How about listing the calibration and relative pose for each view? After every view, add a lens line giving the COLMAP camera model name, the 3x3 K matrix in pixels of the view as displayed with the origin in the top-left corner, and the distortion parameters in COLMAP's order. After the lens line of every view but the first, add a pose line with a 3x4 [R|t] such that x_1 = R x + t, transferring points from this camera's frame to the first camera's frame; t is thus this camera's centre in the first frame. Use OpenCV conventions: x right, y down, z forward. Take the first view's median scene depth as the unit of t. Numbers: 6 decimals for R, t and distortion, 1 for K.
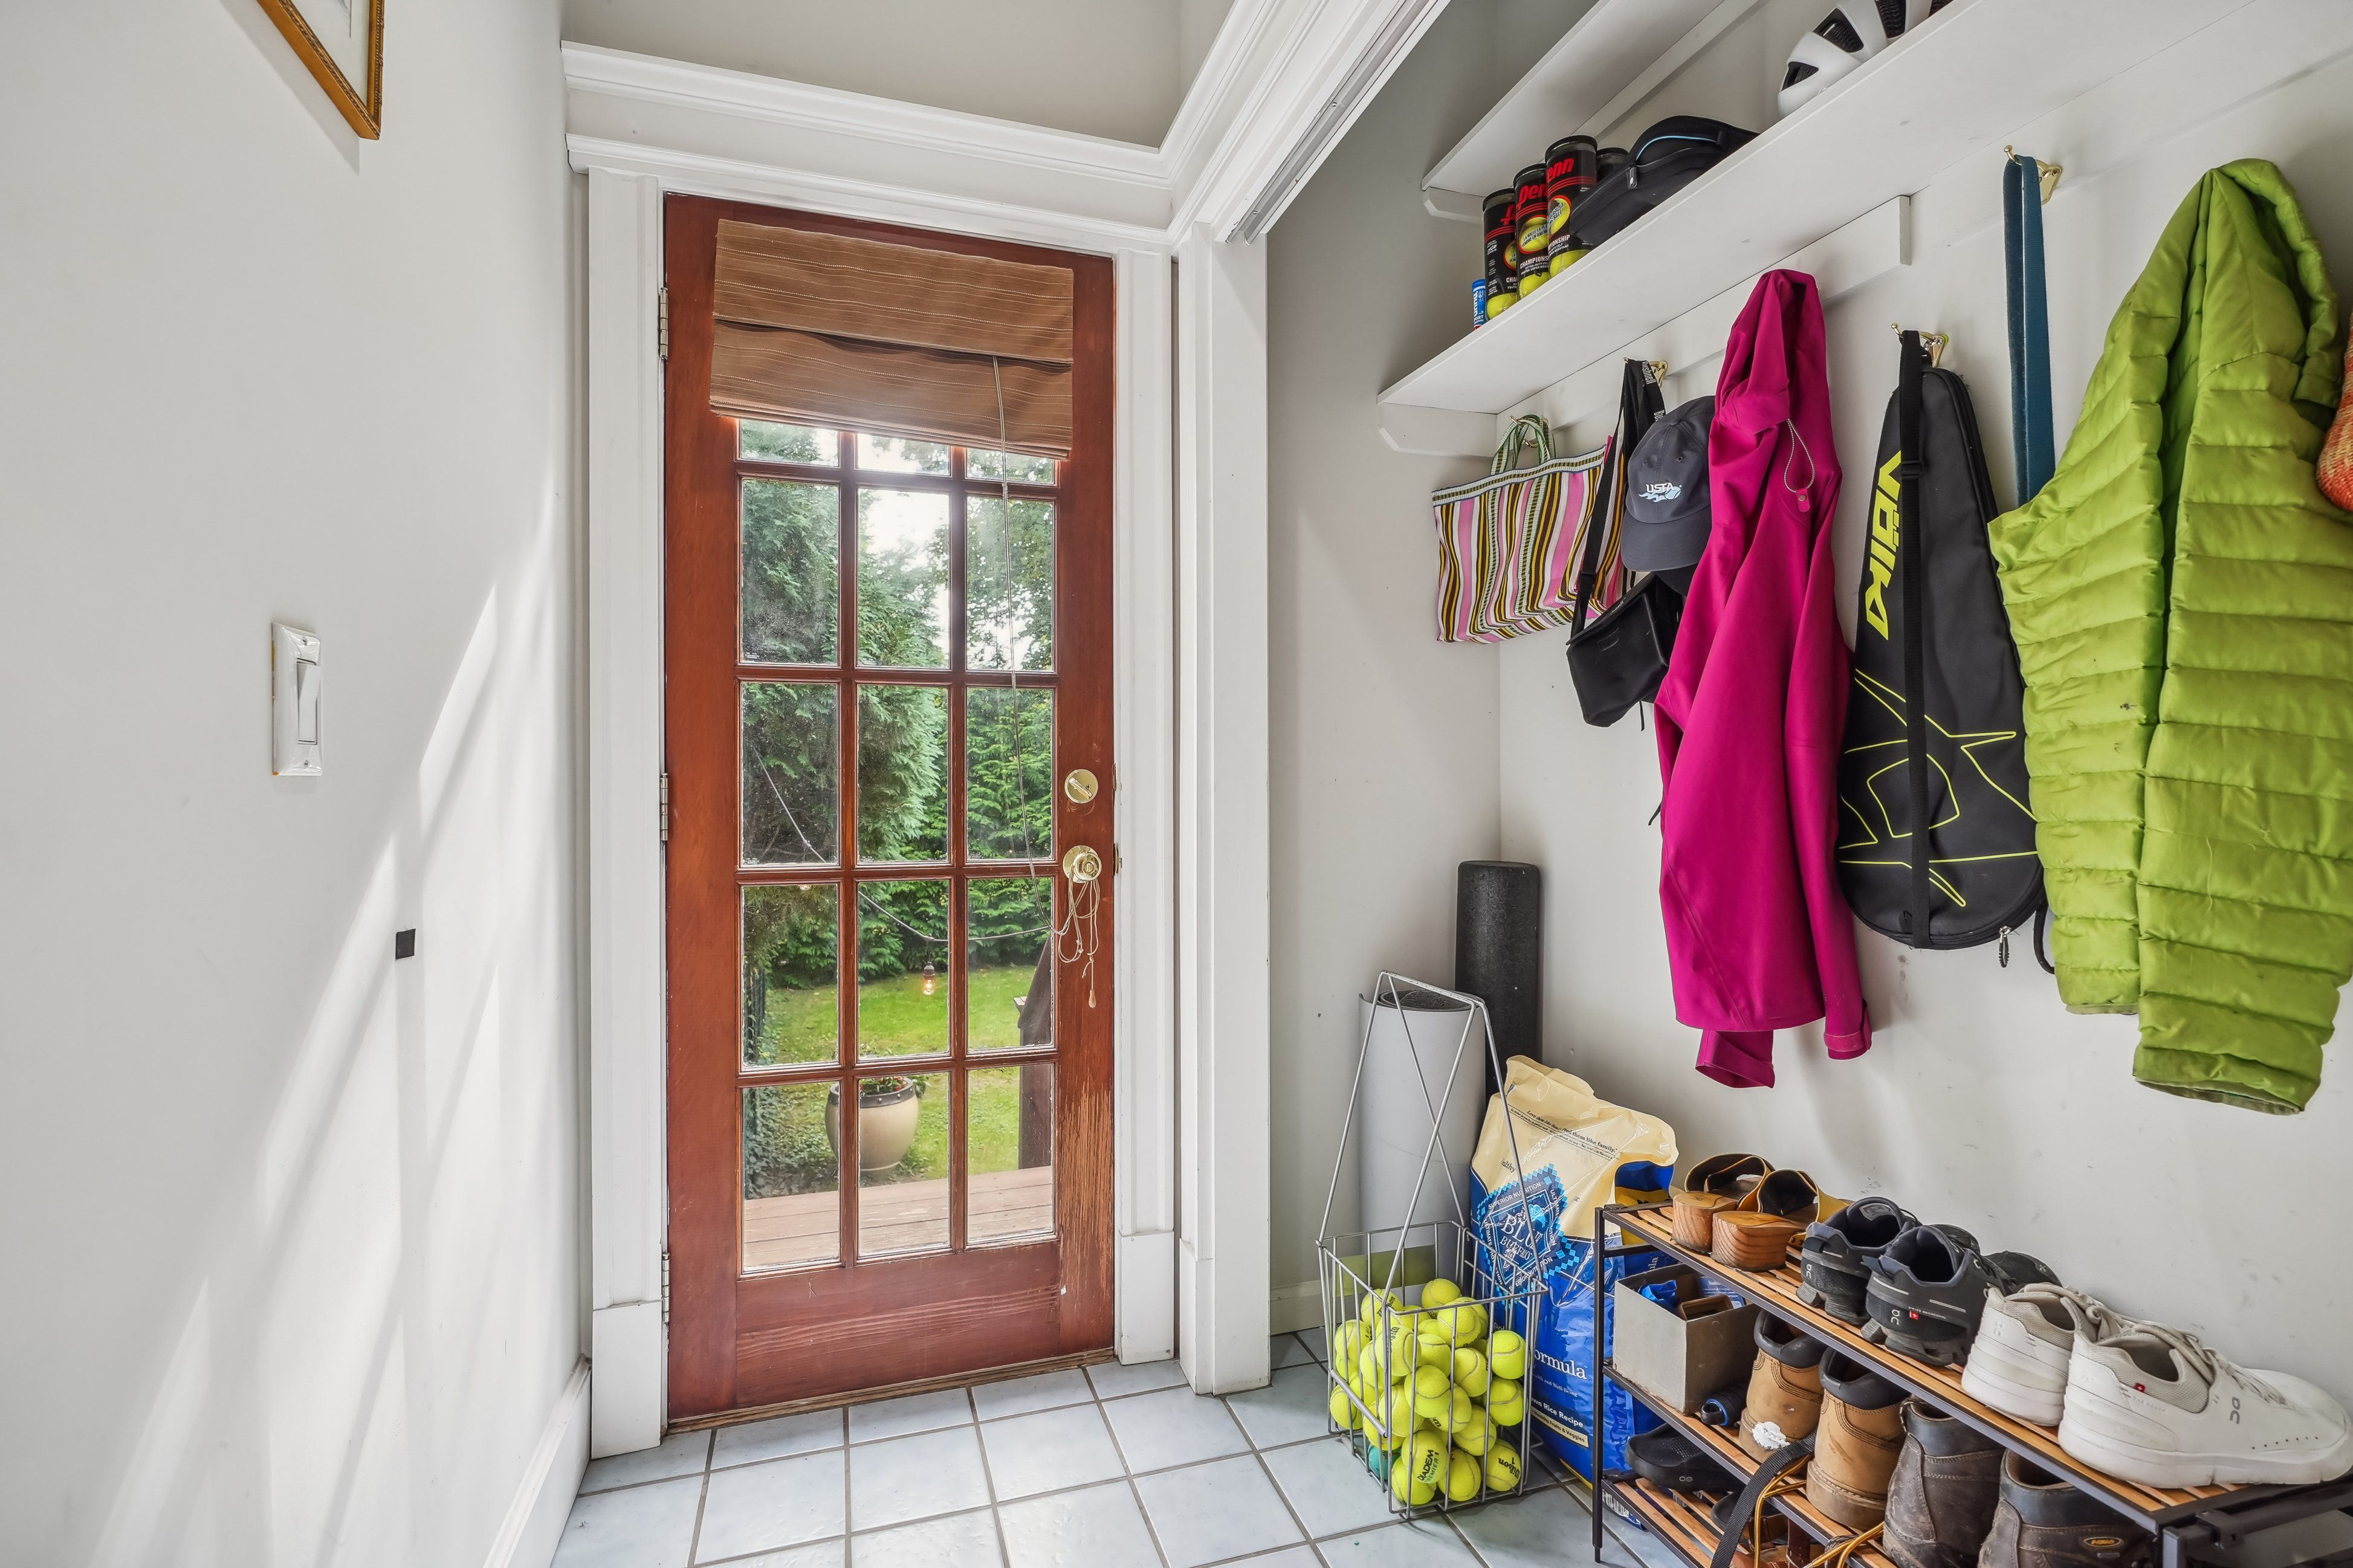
lens RADIAL K [[1078.3, 0, 1177.3], [0, 1078.3, 791.8], [0, 0, 1]] dist [-0.001735, 0.000153]
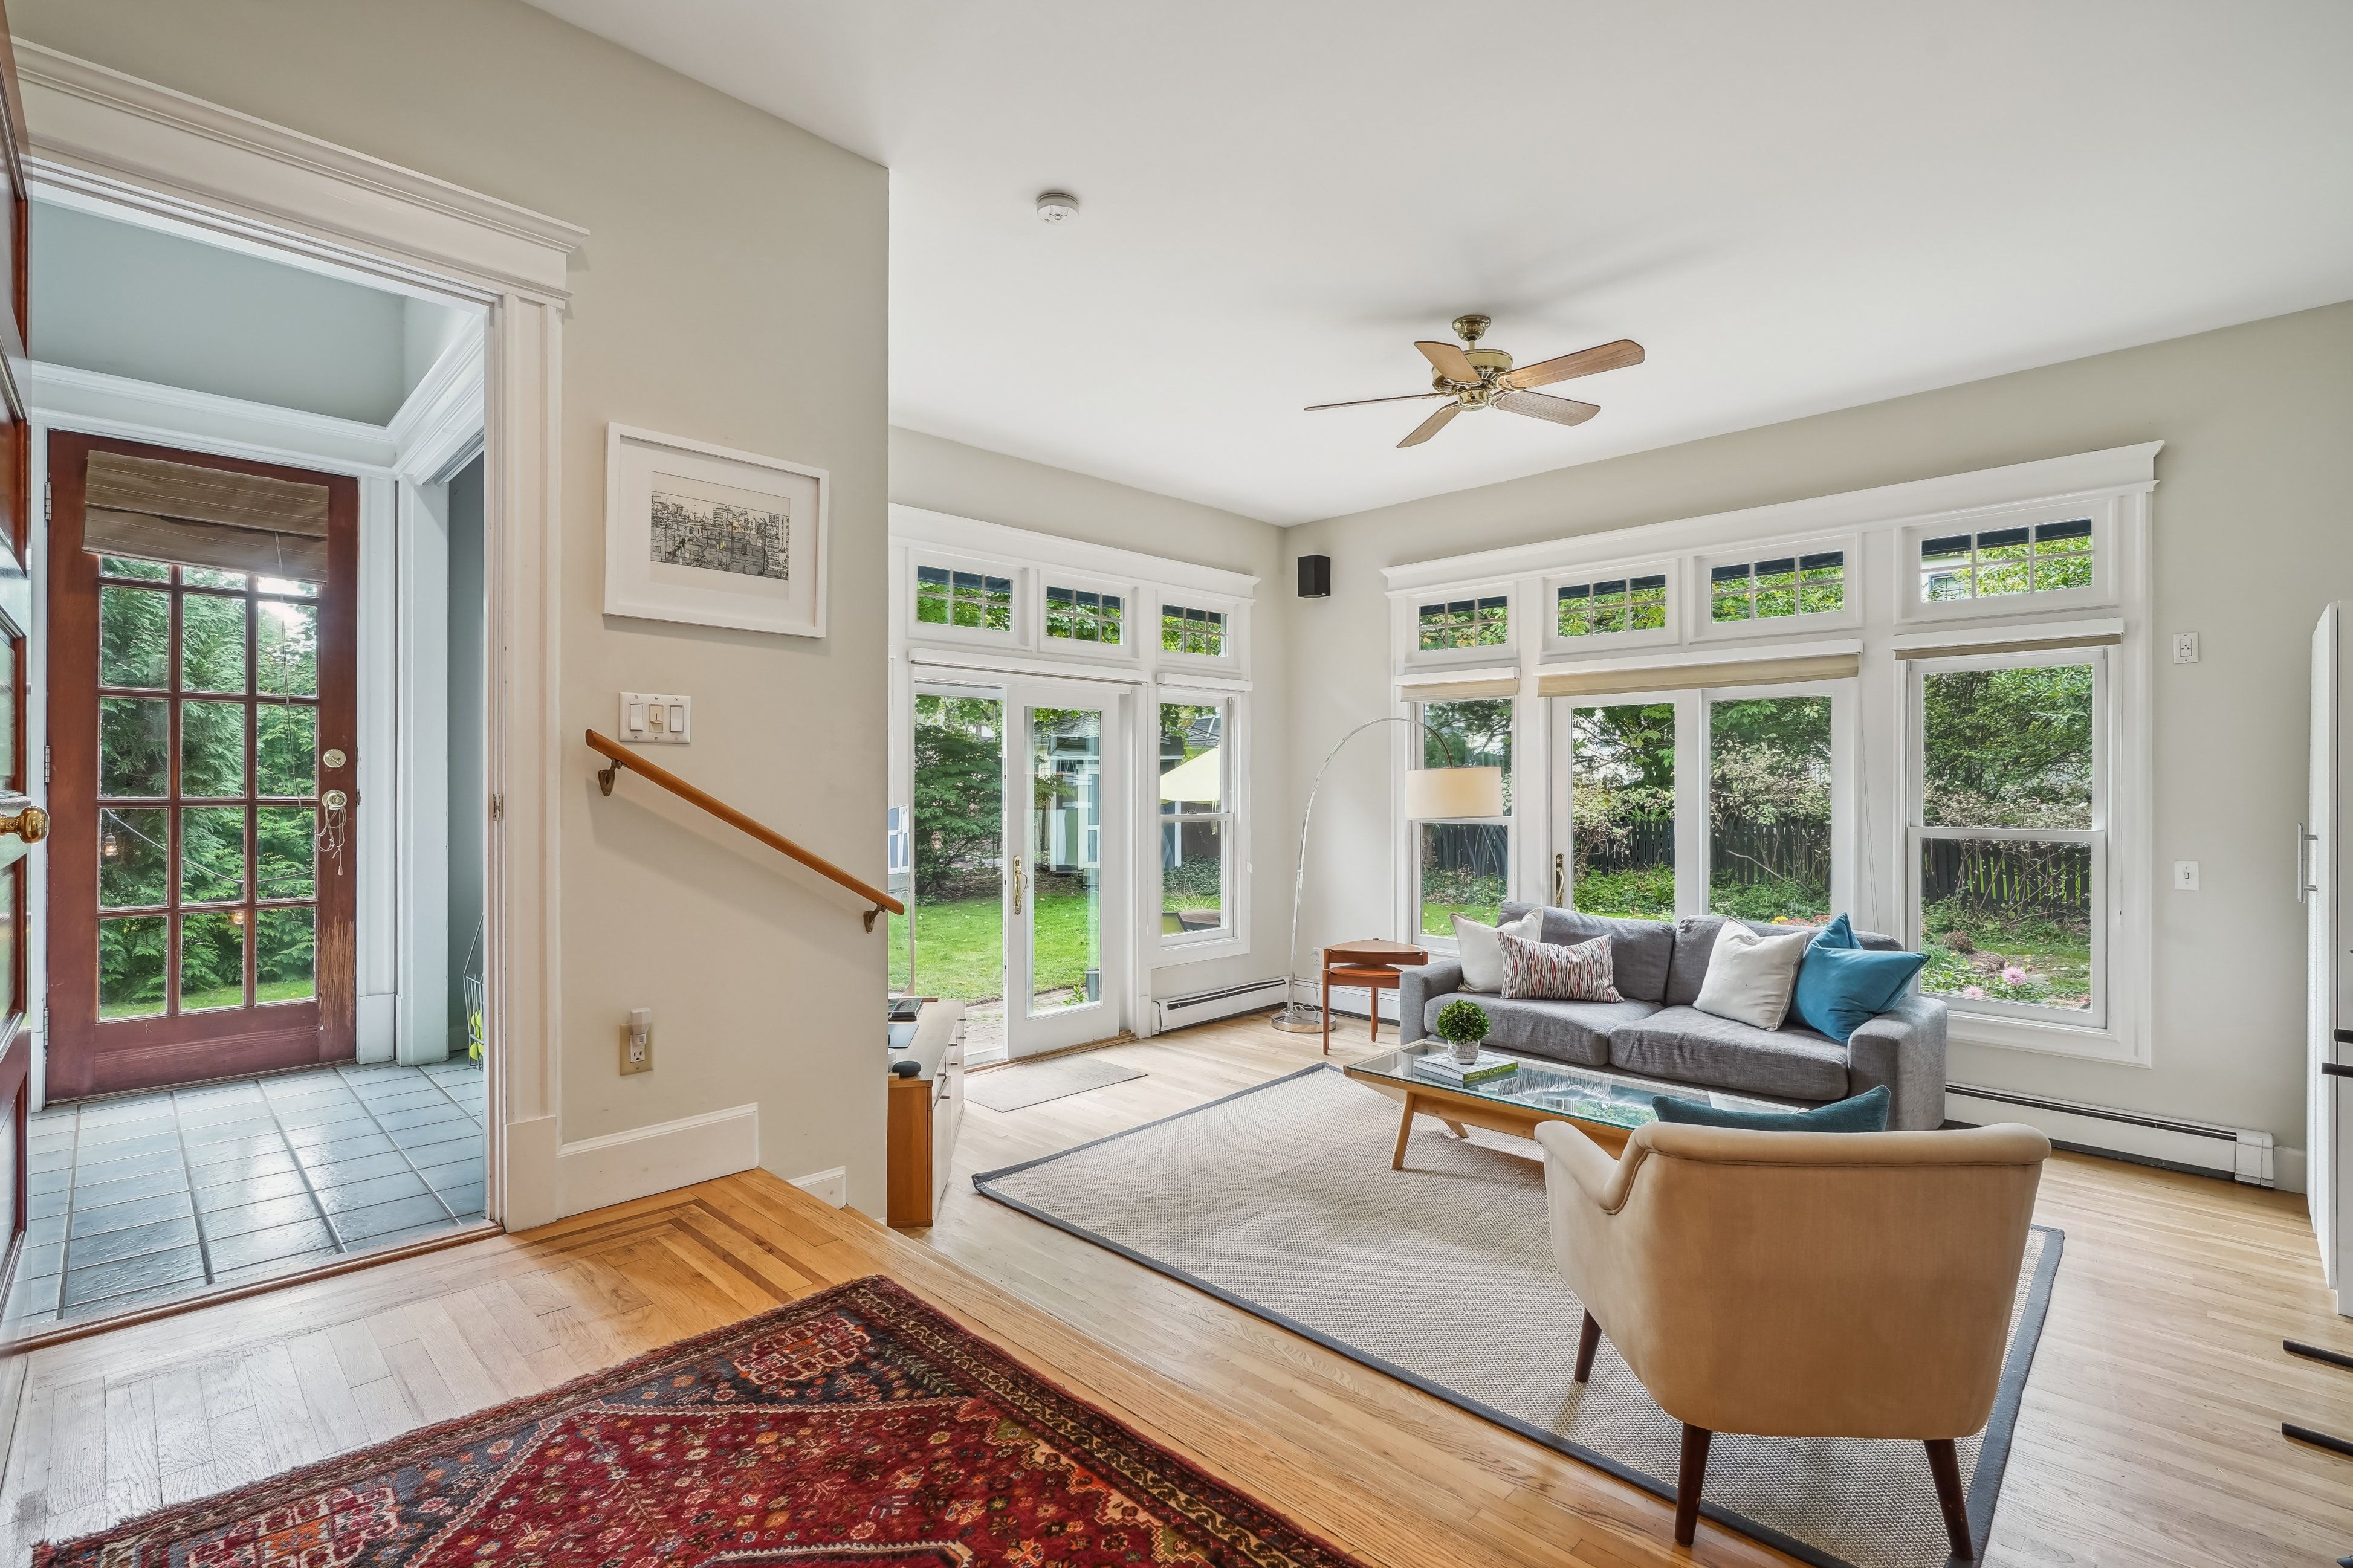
lens RADIAL K [[1127.3, 0, 1179.8], [0, 1127.3, 795.4], [0, 0, 1]] dist [0.002120, 0.000386]
pose [[0.898726, 0.002848, 0.438502, 0.378032], [0.000256, 0.999975, -0.007018, 0.074430], [-0.438511, 0.006420, 0.898703, -1.435588]]
